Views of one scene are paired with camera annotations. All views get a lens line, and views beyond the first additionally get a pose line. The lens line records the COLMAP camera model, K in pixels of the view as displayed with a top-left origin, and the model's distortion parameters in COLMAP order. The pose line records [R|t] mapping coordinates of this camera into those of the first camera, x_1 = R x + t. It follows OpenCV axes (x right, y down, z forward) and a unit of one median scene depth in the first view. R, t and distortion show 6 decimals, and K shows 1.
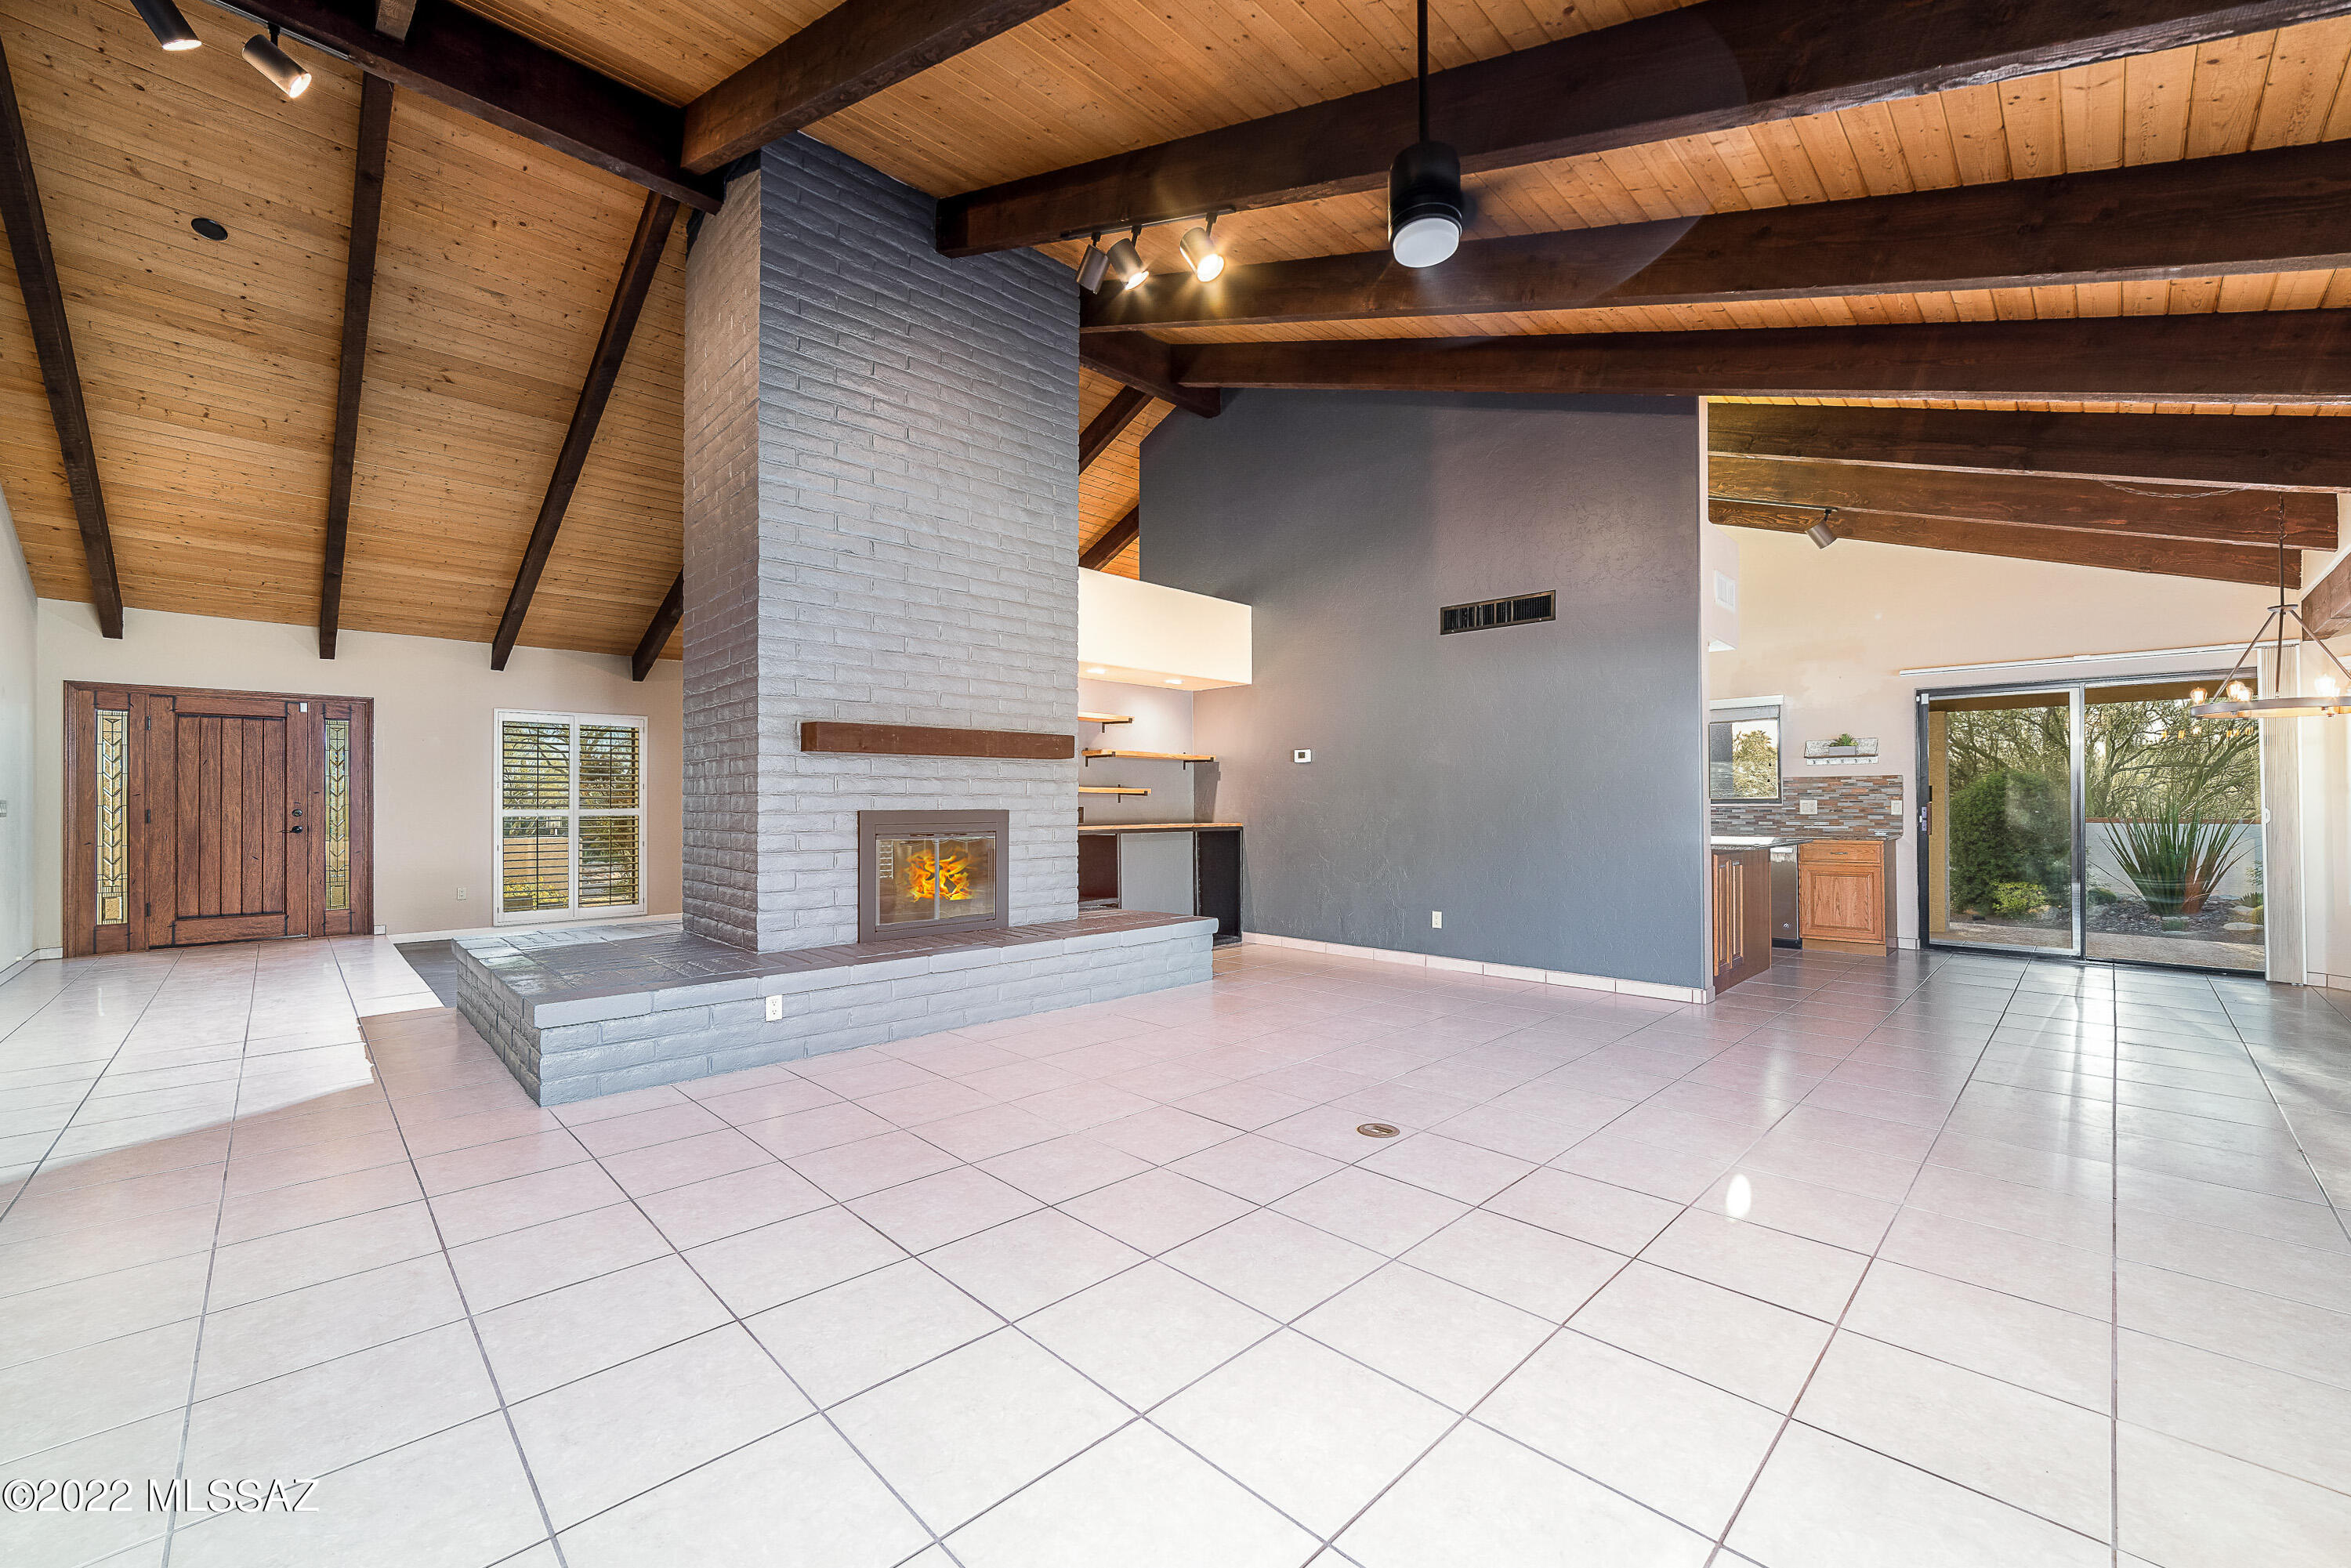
lens RADIAL K [[928.1, 0, 1196.0], [0, 928.1, 781.6], [0, 0, 1]] dist [-0.021491, 0.007589]
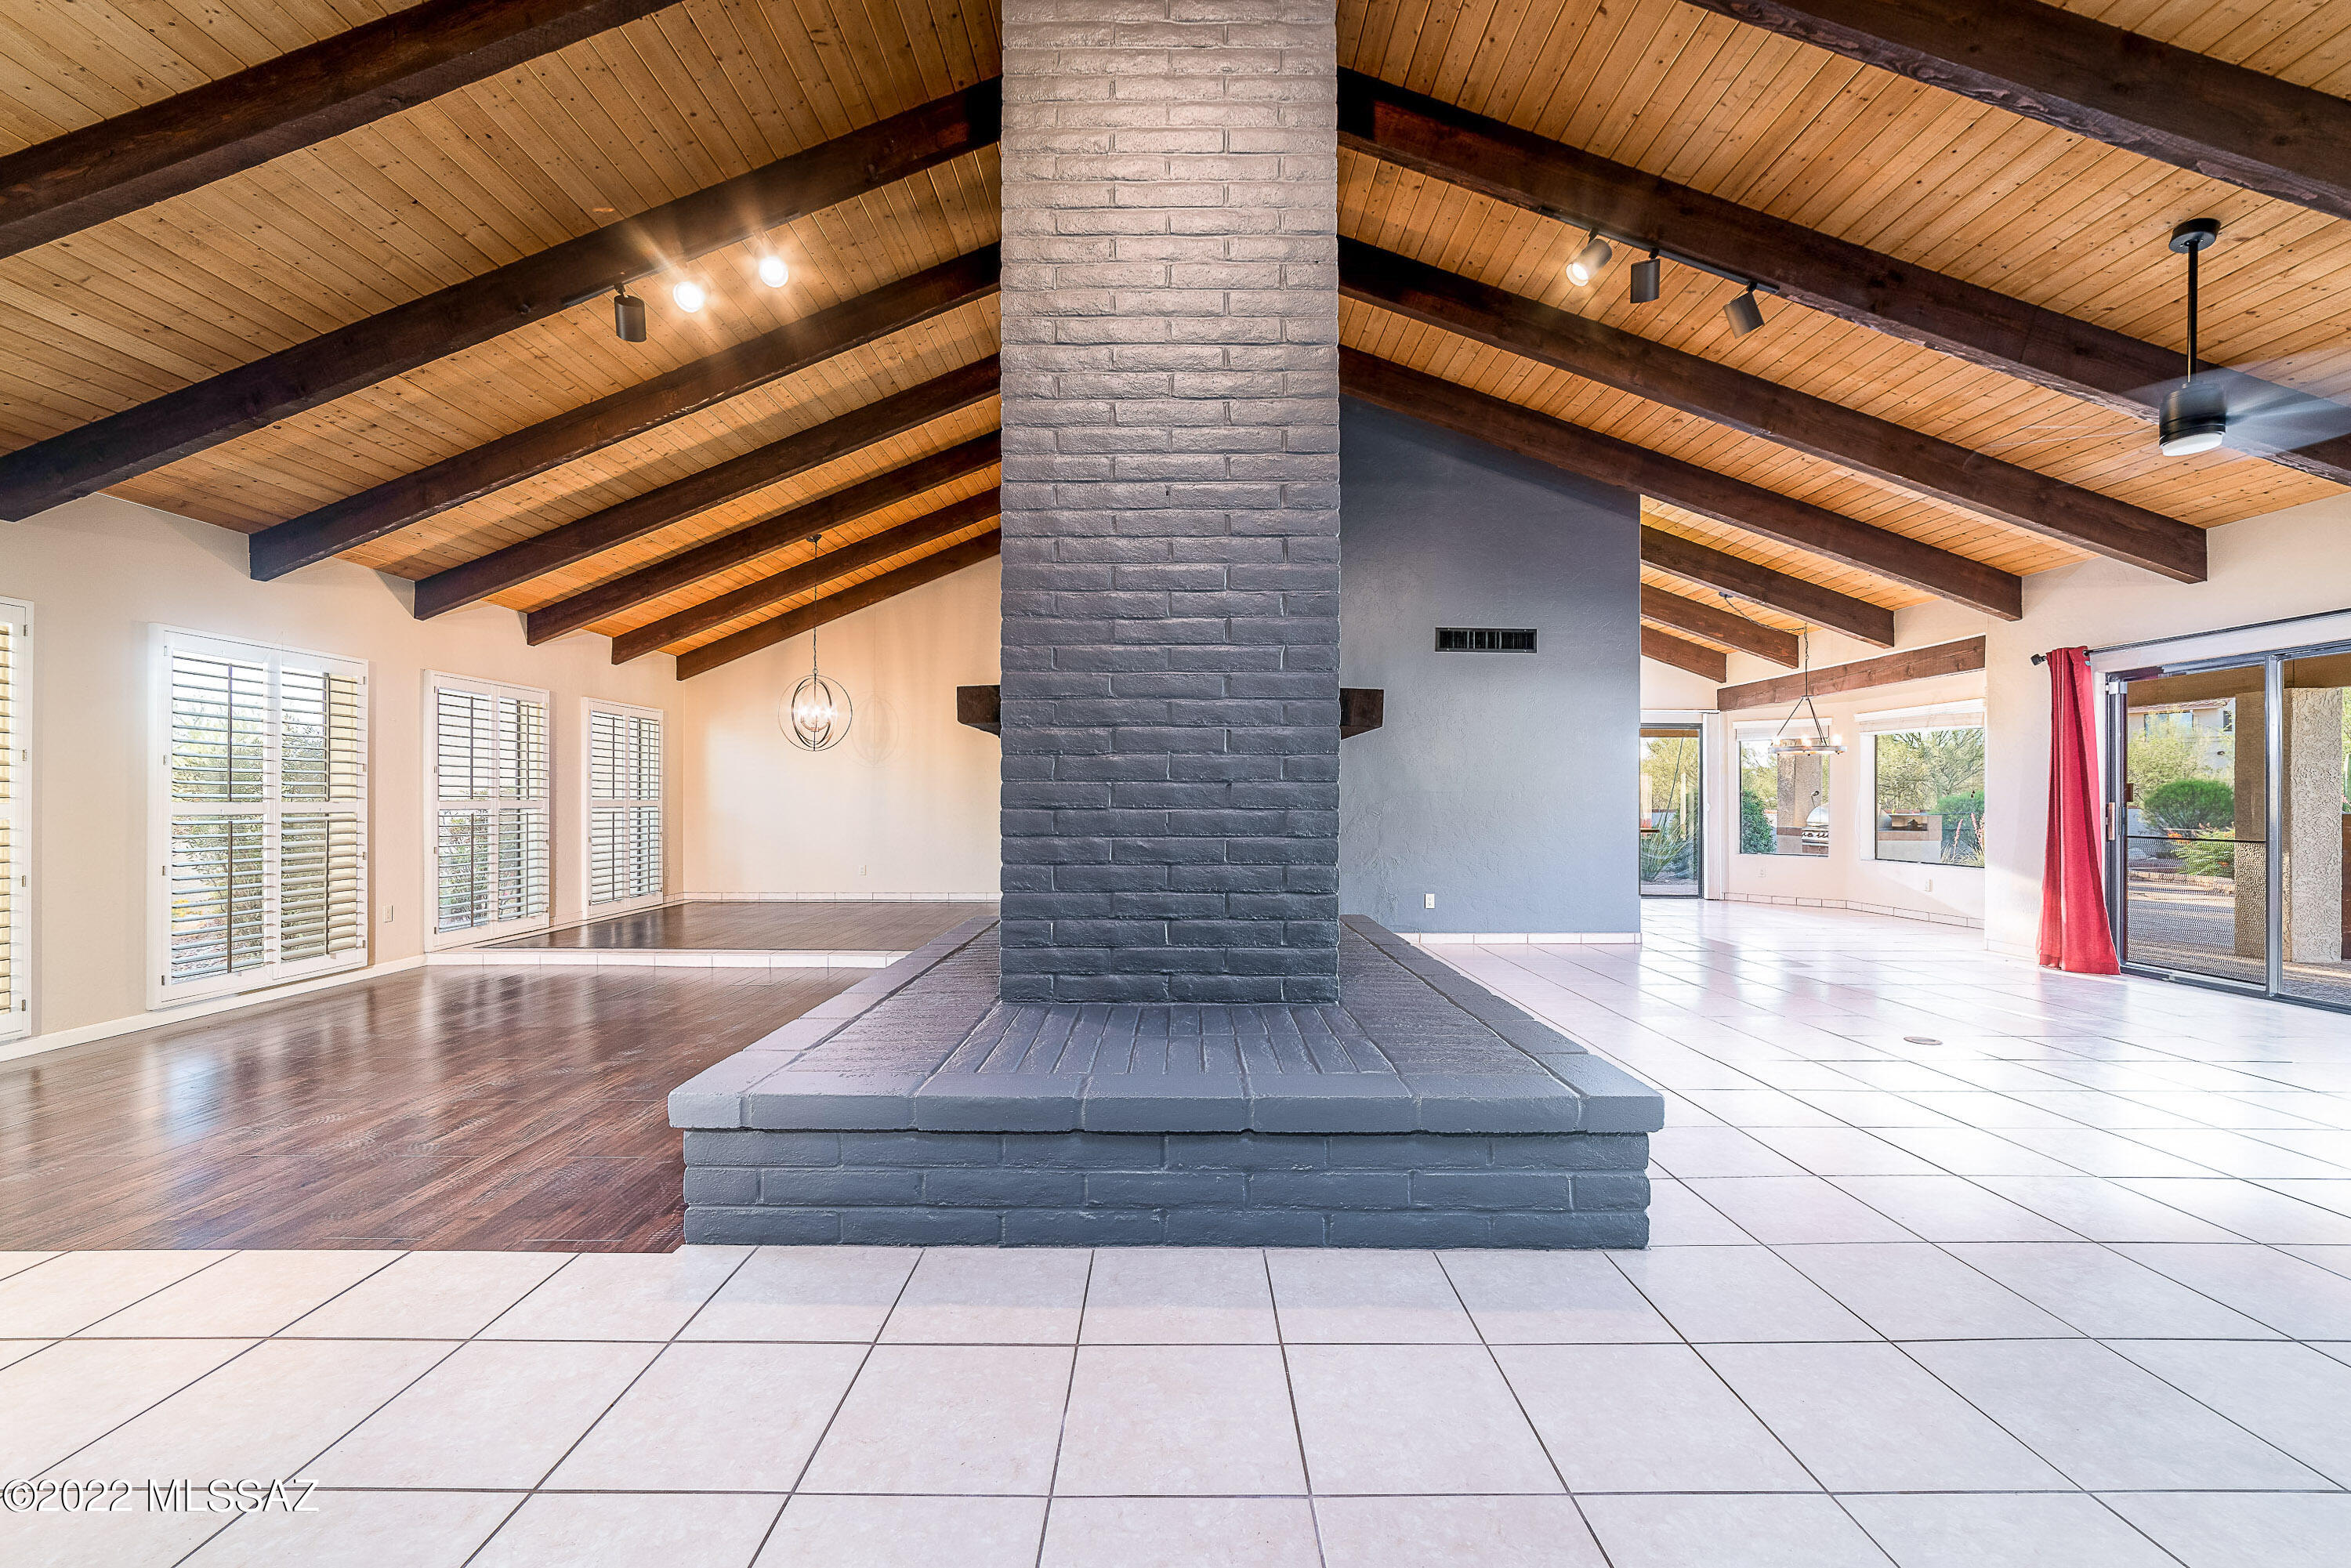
lens RADIAL K [[928.1, 0, 1160.5], [0, 928.1, 792.2], [0, 0, 1]] dist [-0.021491, 0.007589]
pose [[0.701997, 0.005955, 0.712155, -0.682297], [-0.014513, 0.999877, 0.005945, 0.014590], [-0.712032, -0.014509, 0.701997, 0.364722]]
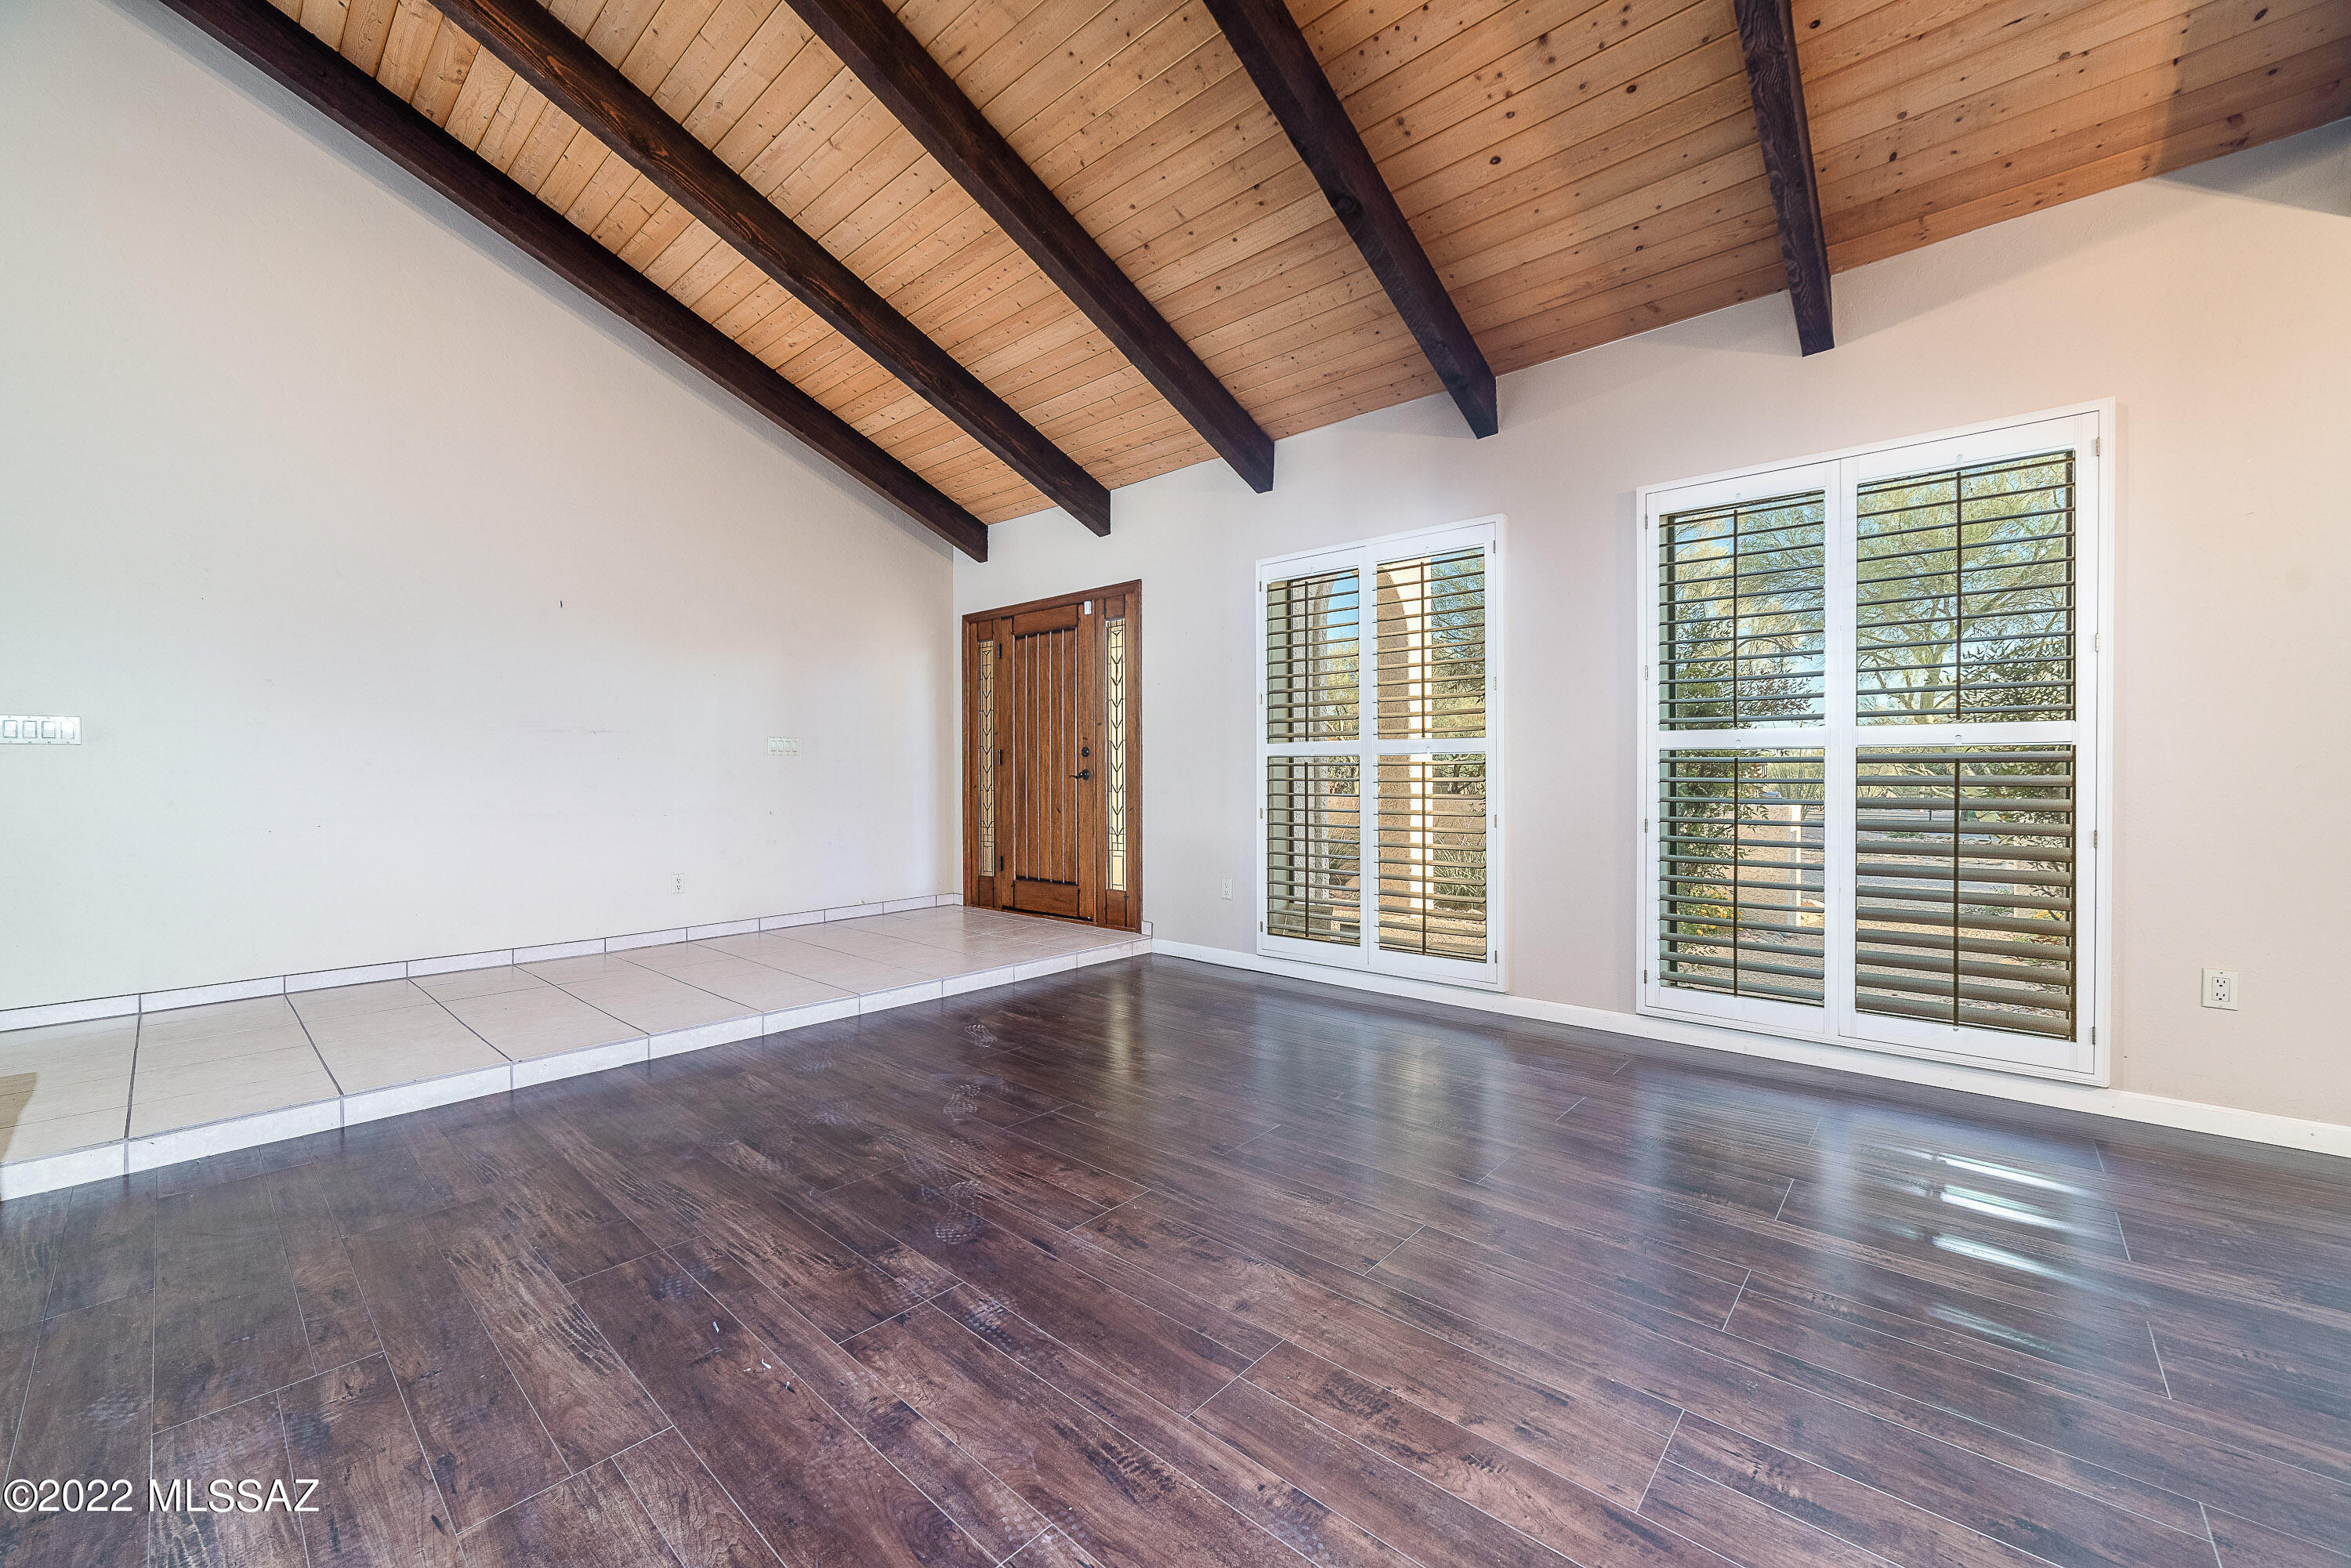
lens RADIAL K [[947.0, 0, 1172.5], [0, 947.0, 778.5], [0, 0, 1]] dist [0.010866, 0.000579]
pose [[0.043690, 0.008459, -0.999009, -0.231318], [0.028460, 0.999548, 0.009708, 0.052311], [0.998640, -0.028856, 0.043429, 1.092561]]
